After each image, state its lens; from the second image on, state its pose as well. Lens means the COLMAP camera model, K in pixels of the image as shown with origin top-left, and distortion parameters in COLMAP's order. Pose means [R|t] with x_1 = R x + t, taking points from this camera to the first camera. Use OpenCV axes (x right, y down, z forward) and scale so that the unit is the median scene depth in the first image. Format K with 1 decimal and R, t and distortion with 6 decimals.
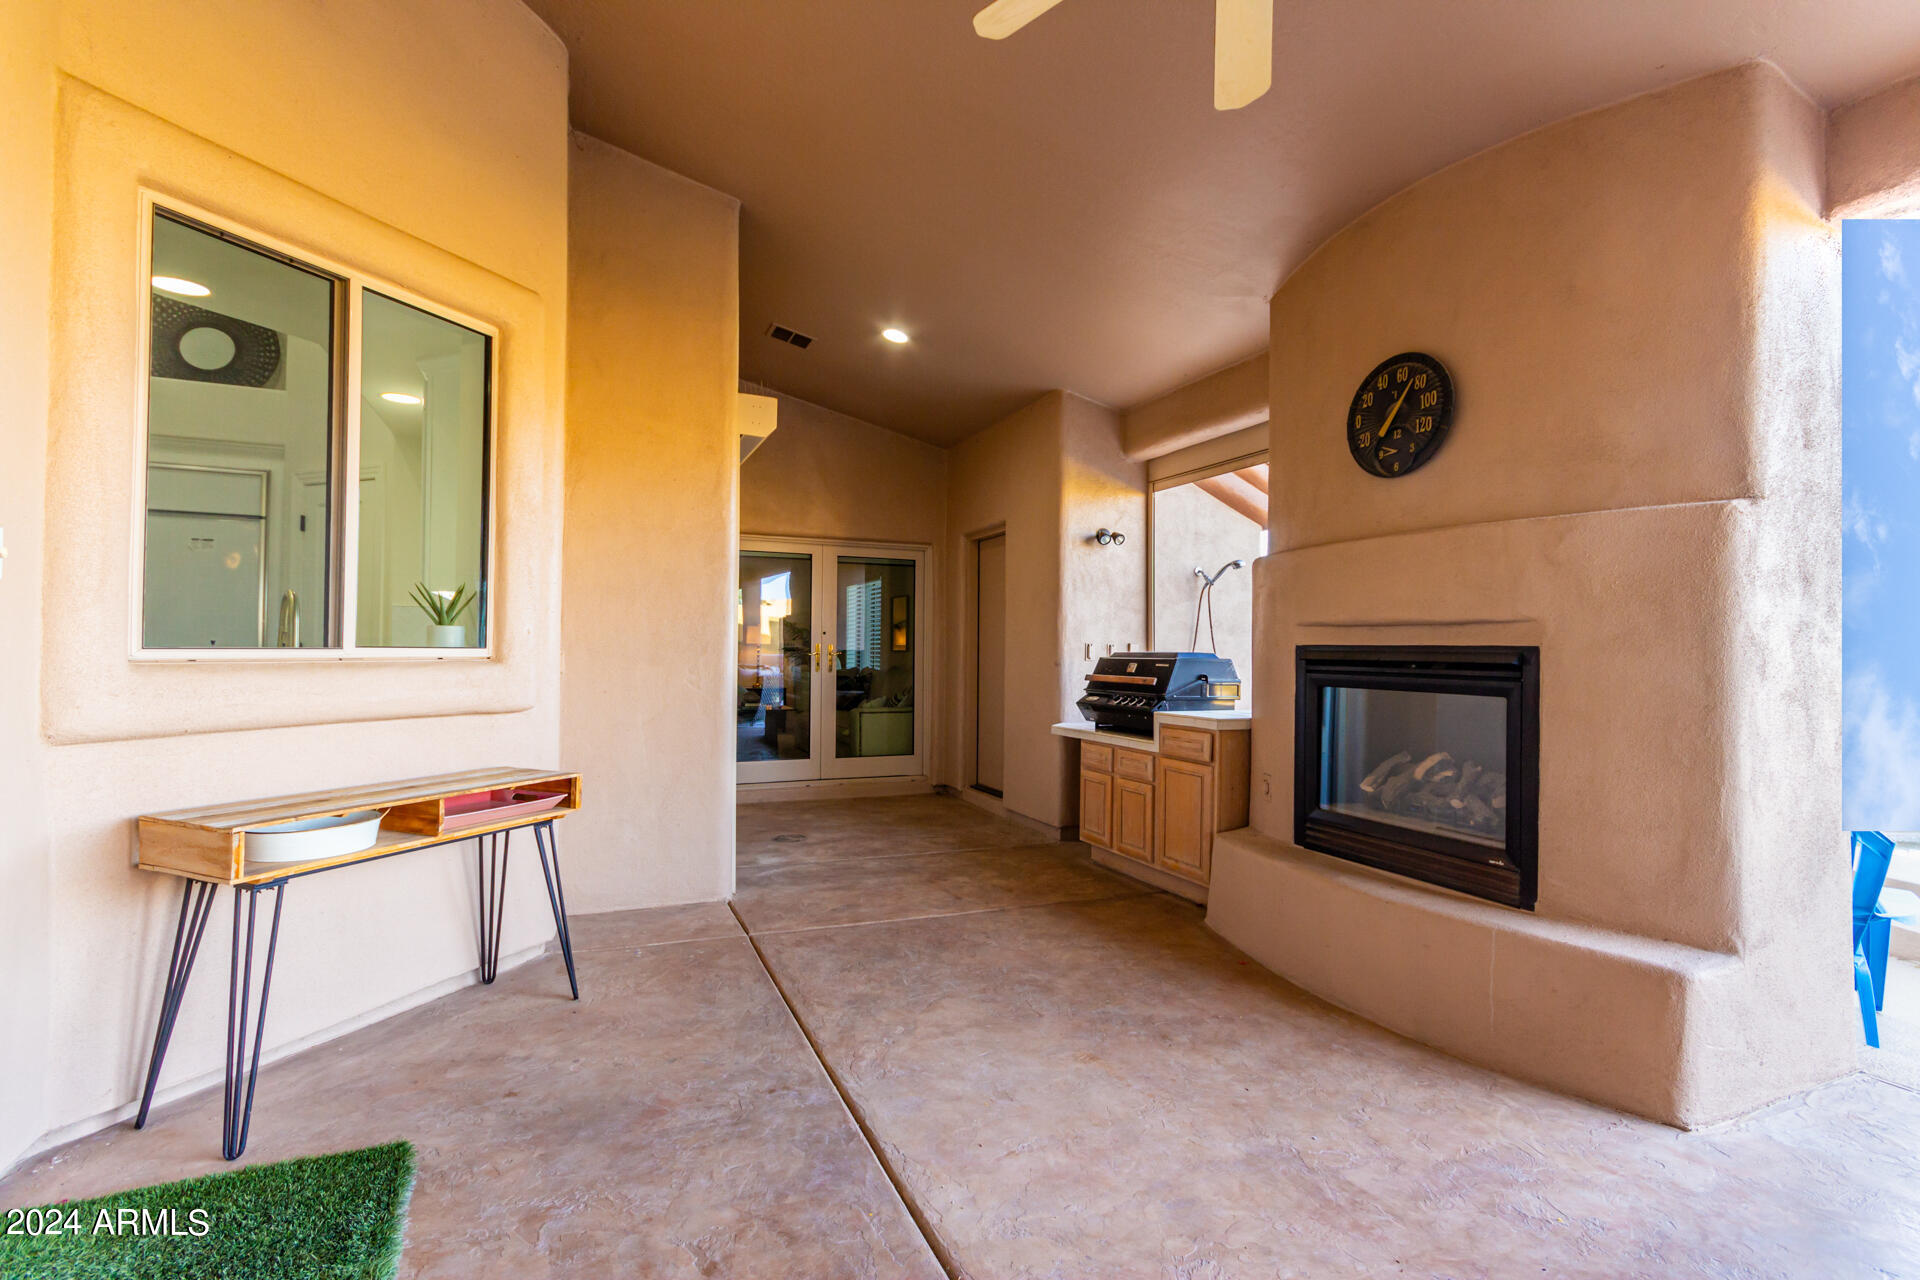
lens RADIAL K [[891.7, 0, 958.1], [0, 891.7, 653.6], [0, 0, 1]] dist [0.004135, 0.000777]
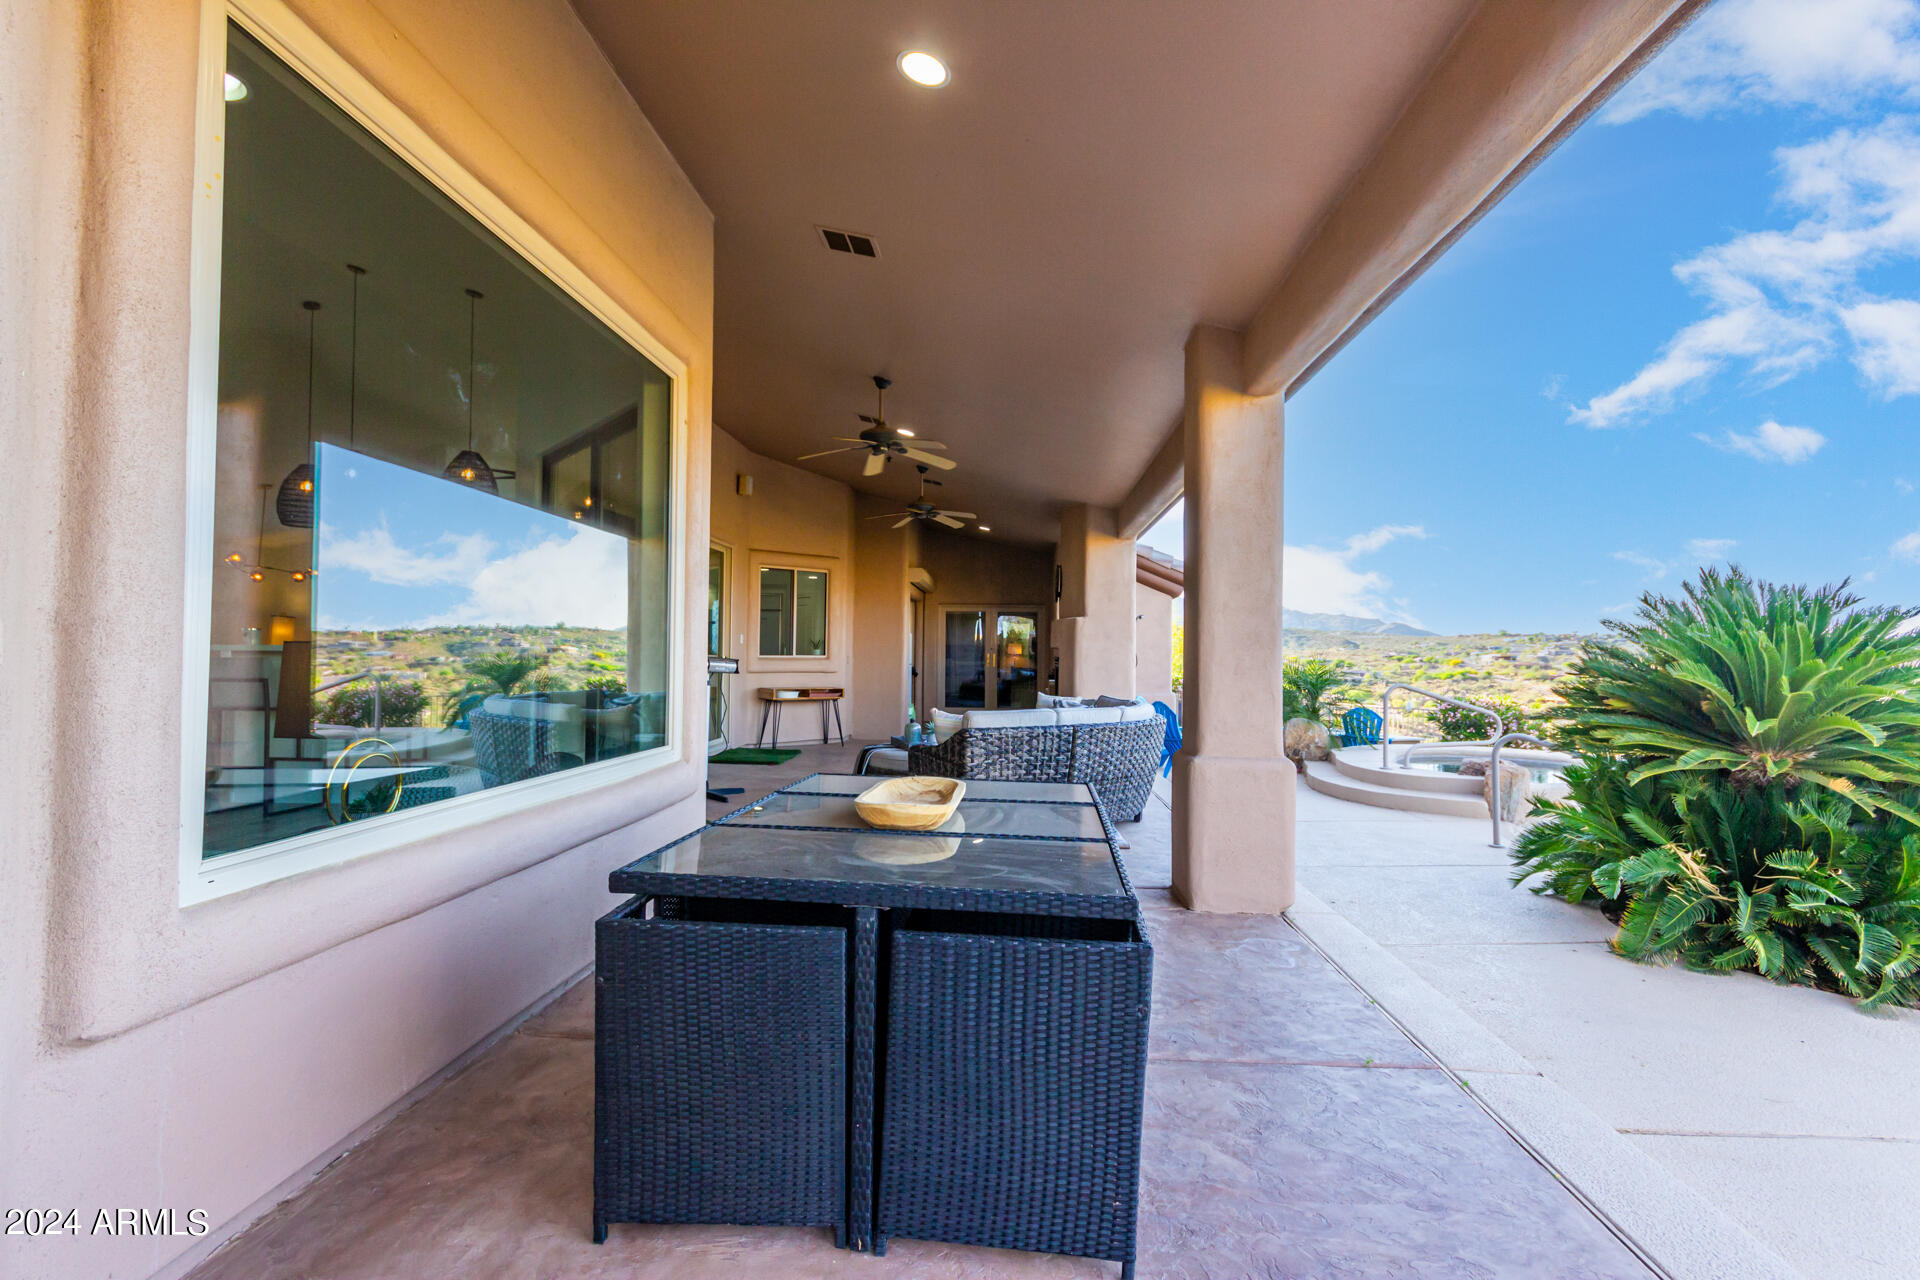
lens RADIAL K [[891.7, 0, 958.1], [0, 891.7, 653.6], [0, 0, 1]] dist [0.004135, 0.000777]
pose [[0.878769, -0.006014, -0.477209, 2.152872], [-0.007680, 0.999613, -0.026740, 0.095254], [0.477185, 0.027163, 0.878383, -2.515804]]
